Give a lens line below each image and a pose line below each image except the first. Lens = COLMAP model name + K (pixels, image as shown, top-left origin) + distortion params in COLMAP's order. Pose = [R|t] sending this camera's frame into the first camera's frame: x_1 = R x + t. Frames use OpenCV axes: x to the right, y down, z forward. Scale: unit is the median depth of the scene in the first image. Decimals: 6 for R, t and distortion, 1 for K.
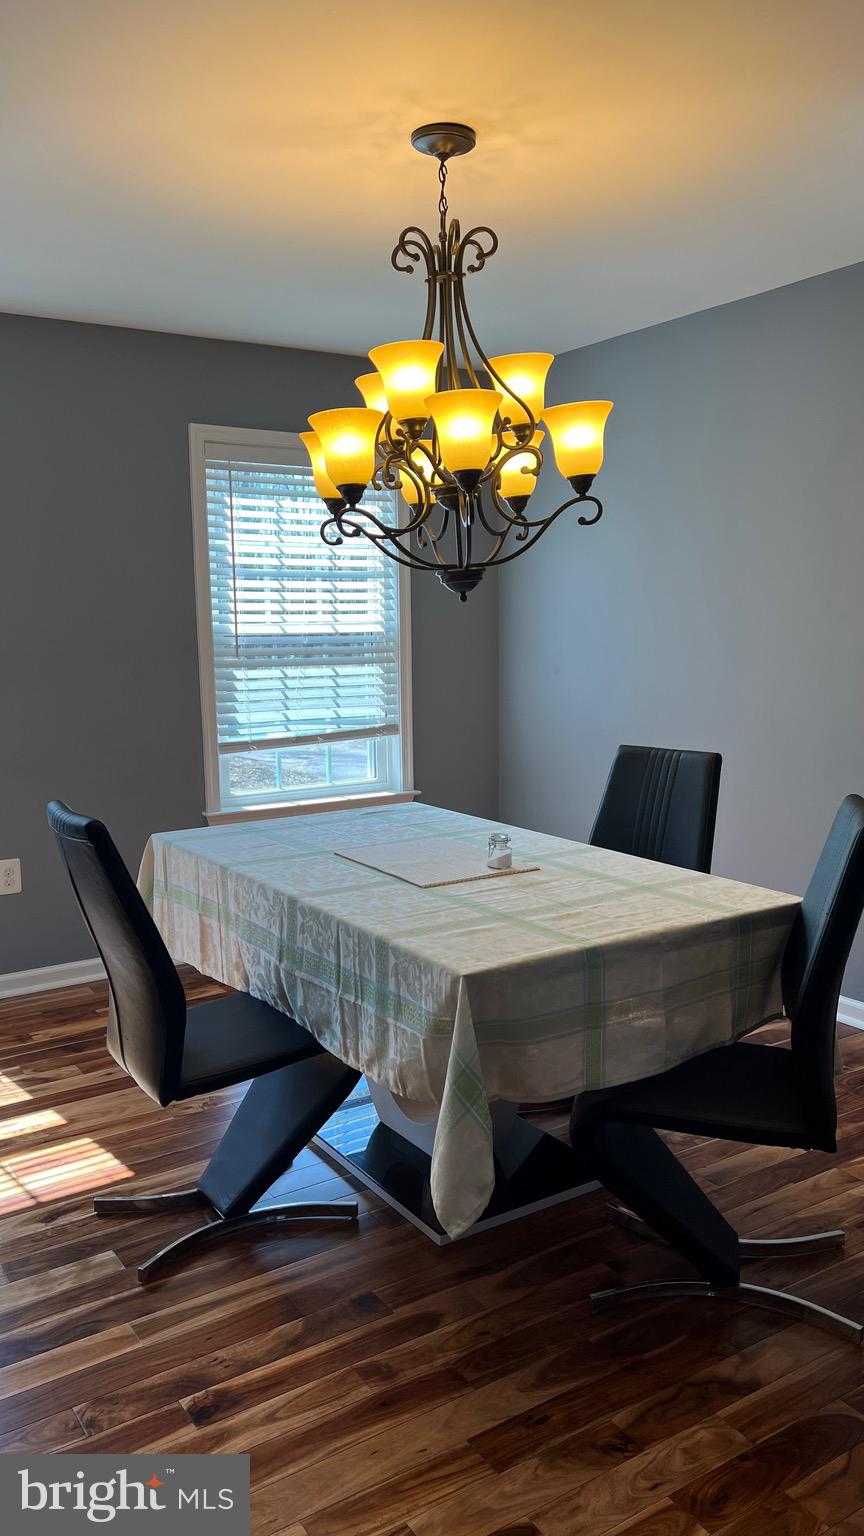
lens RADIAL K [[1149.7, 0, 432.0], [0, 1149.7, 768.0], [0, 0, 1]] dist [0.080622, -0.093587]
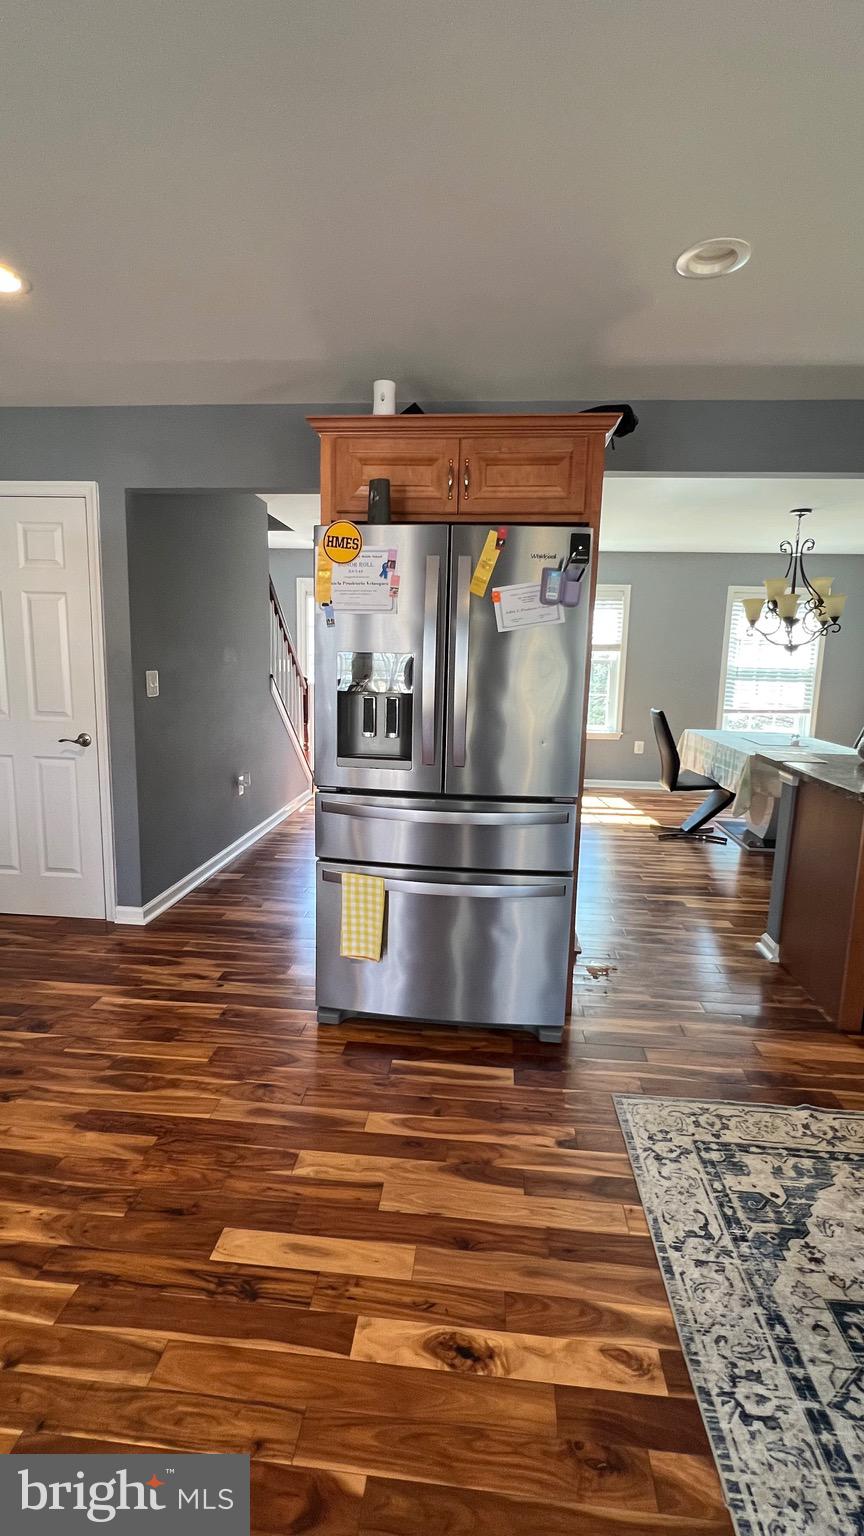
lens RADIAL K [[686.3, 0, 432.0], [0, 686.3, 768.0], [0, 0, 1]] dist [-0.002295, -0.000527]
pose [[0.786199, 0.127464, -0.604685, 0.263216], [-0.111371, 0.991700, 0.064242, 0.088658], [0.607854, 0.016837, 0.793870, -0.652691]]
